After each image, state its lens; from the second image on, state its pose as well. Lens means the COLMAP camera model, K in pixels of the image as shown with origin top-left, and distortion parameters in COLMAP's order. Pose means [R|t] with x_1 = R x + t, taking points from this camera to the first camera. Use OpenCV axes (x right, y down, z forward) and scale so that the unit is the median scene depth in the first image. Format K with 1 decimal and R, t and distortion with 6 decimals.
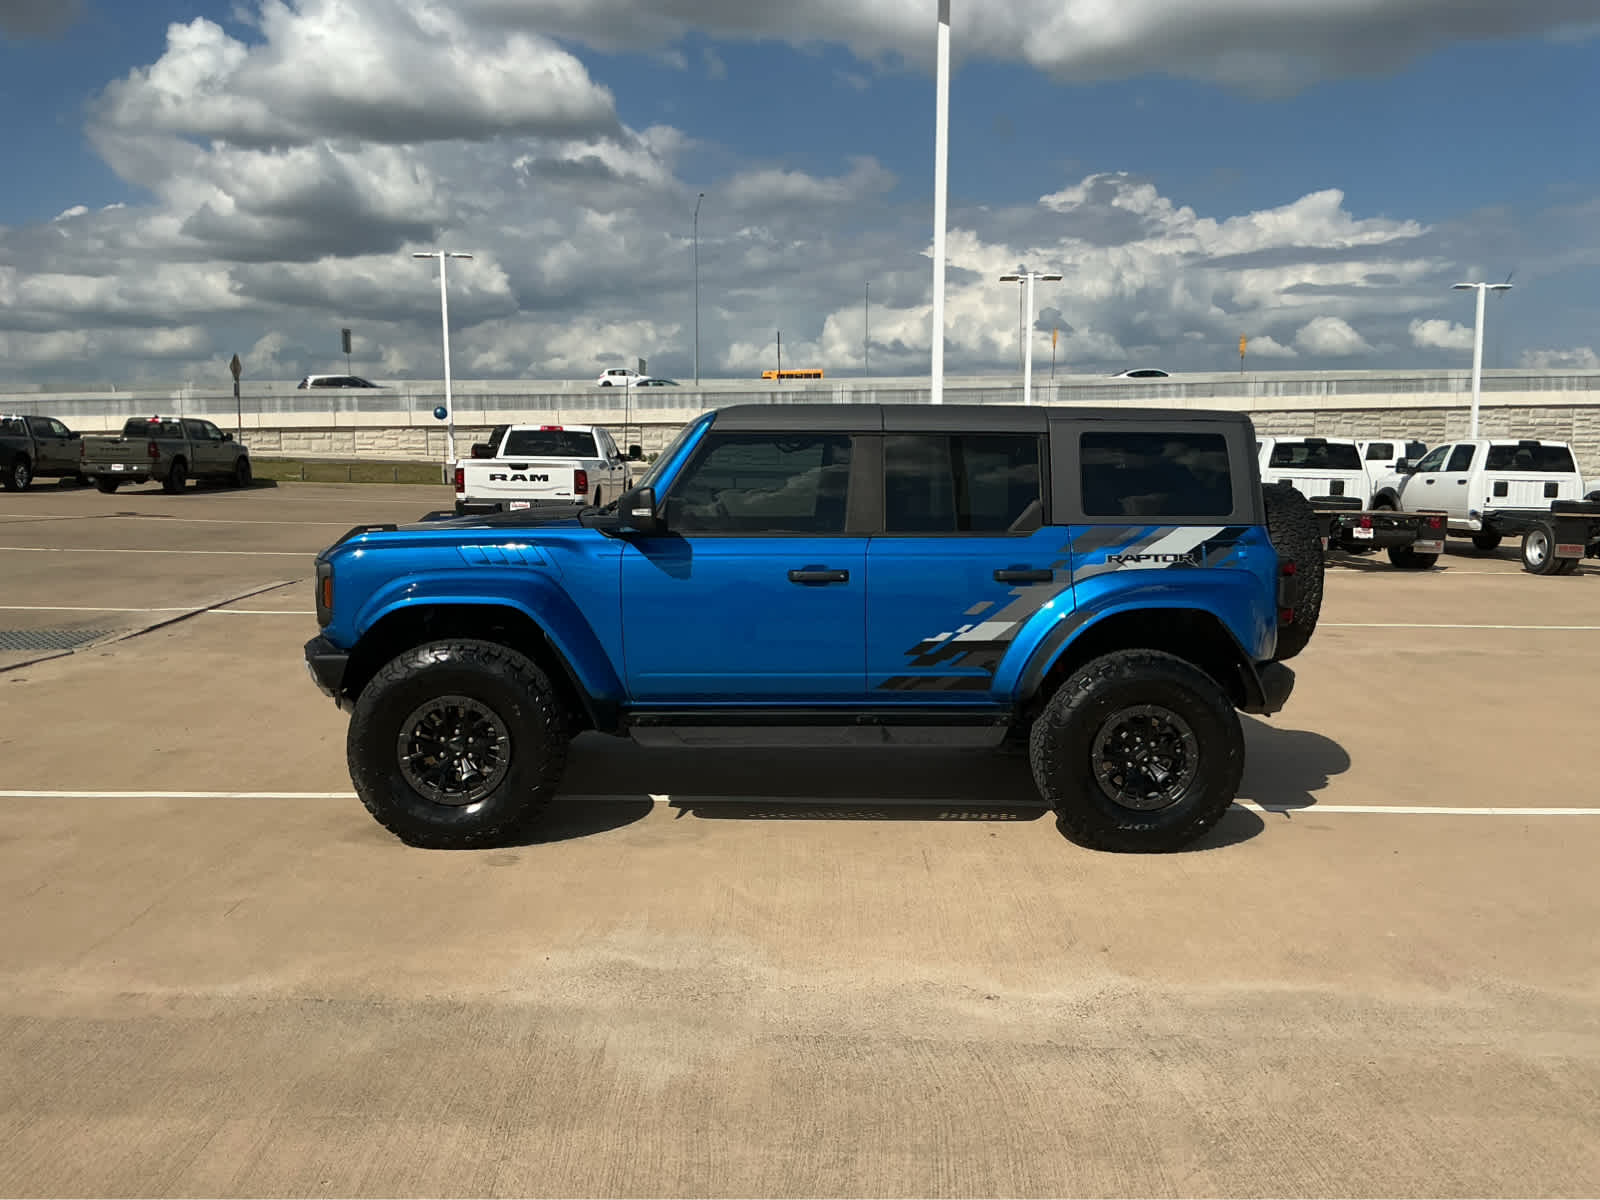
lens RADIAL K [[1360.4, 0, 805.8], [0, 1360.4, 635.3], [0, 0, 1]] dist [0.093006, -0.145407]
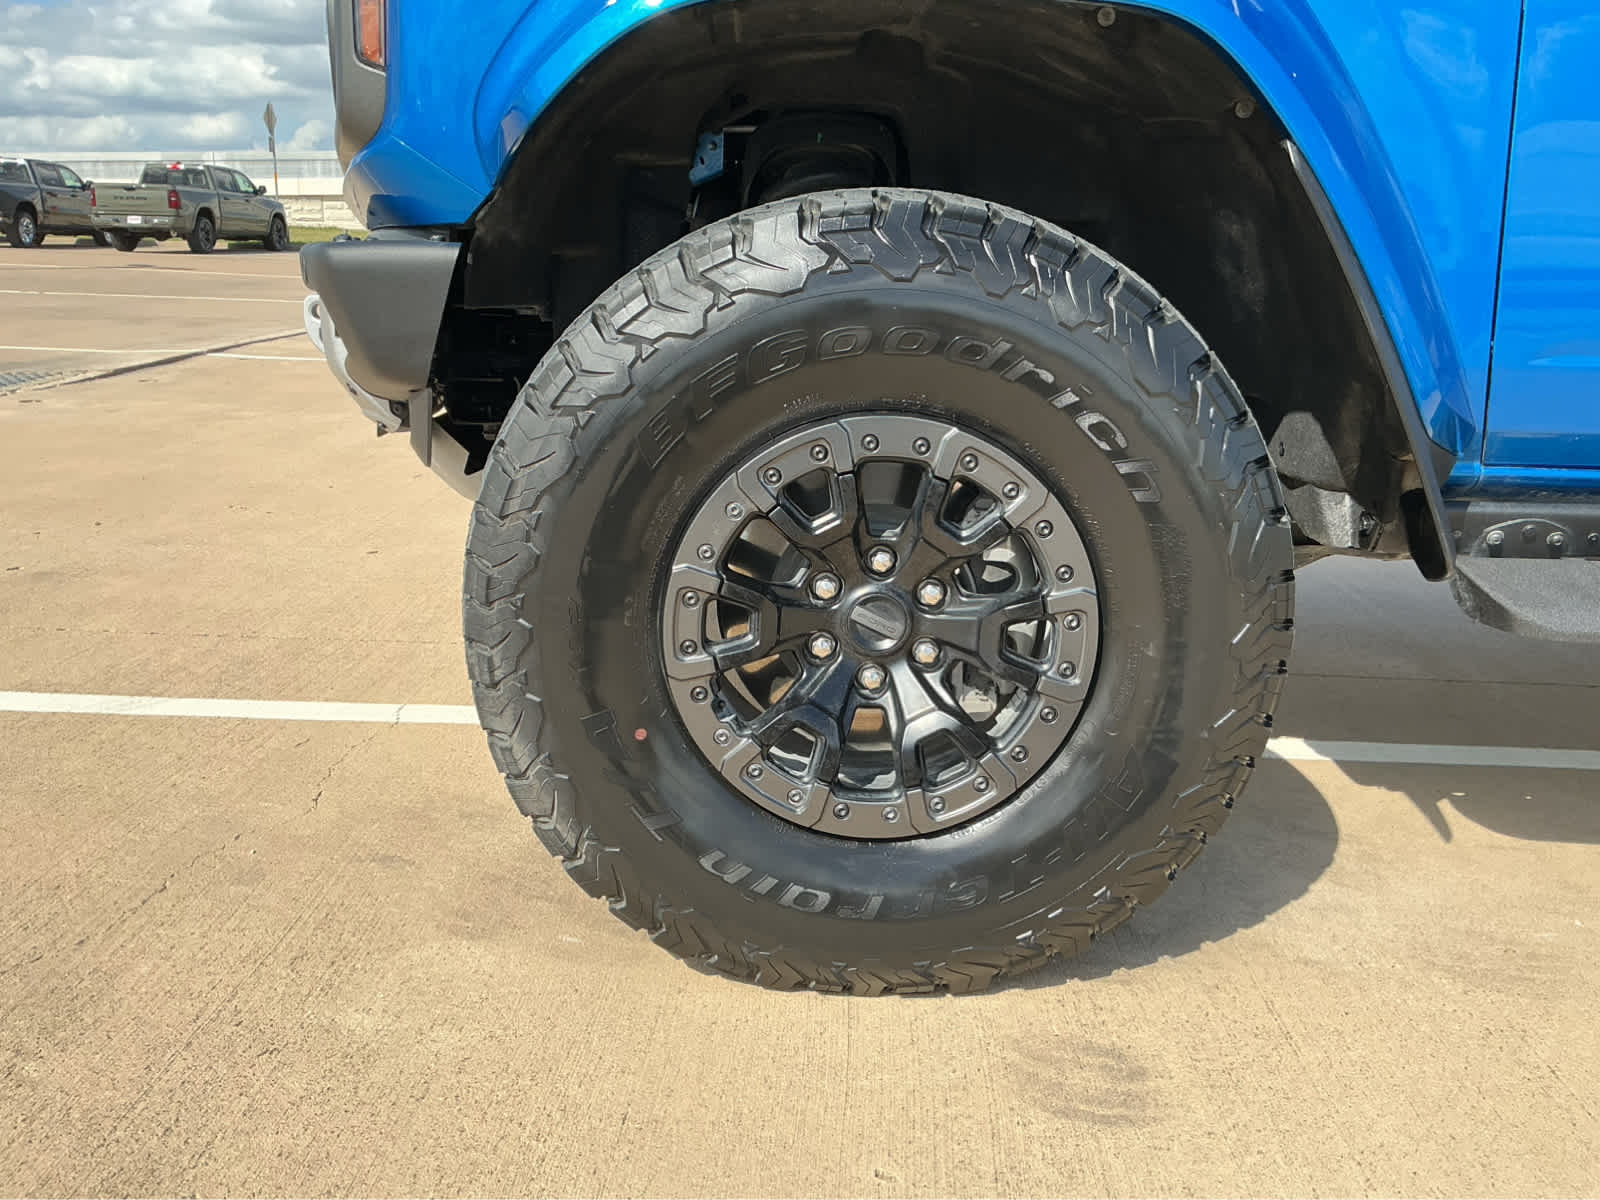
lens RADIAL K [[1360.4, 0, 805.8], [0, 1360.4, 635.3], [0, 0, 1]] dist [0.093006, -0.145407]
pose [[0.999118, 0.024755, -0.033905, -0.044607], [-0.019884, 0.990352, 0.137138, 0.008454], [0.036973, -0.136343, 0.989972, 0.127295]]
